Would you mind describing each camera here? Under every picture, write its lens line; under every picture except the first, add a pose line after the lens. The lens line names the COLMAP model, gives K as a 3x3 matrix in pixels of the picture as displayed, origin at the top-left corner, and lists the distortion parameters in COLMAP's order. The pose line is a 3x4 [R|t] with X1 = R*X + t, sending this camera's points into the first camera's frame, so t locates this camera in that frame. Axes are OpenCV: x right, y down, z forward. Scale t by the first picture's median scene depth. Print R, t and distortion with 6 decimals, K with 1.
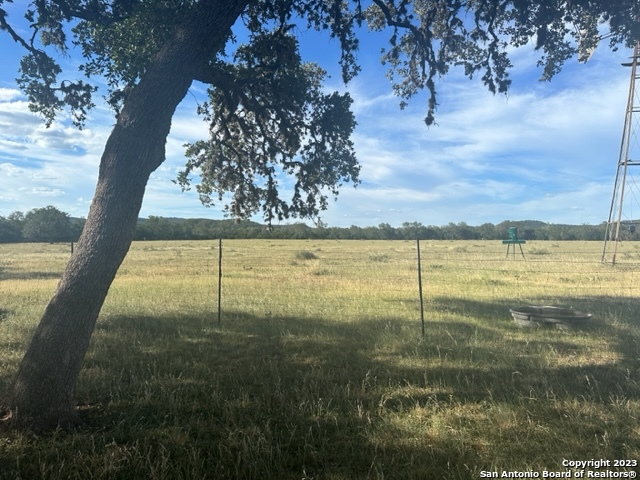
lens RADIAL K [[454.1, 0, 325.5], [0, 454.1, 249.2], [0, 0, 1]] dist [0.052382, -0.050481]
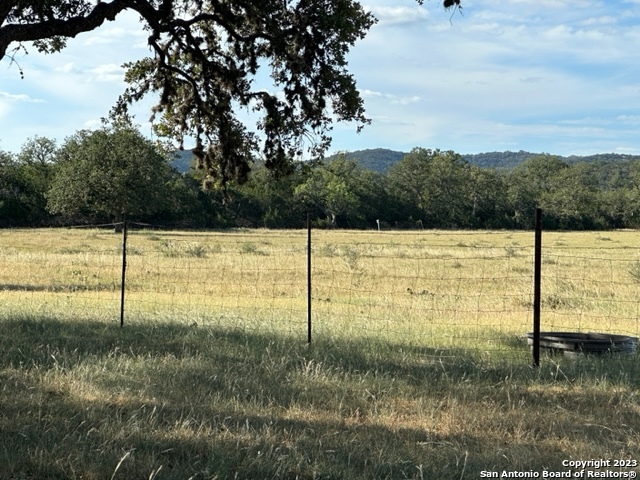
lens RADIAL K [[1683.9, 0, 320.4], [0, 1683.9, 240.3], [0, 0, 1]] dist [0.371019, 0.000000]
pose [[0.904815, 0.022806, -0.425194, 0.119067], [-0.030119, 0.999491, -0.010484, 0.004317], [0.424738, 0.022293, 0.905042, -0.128345]]
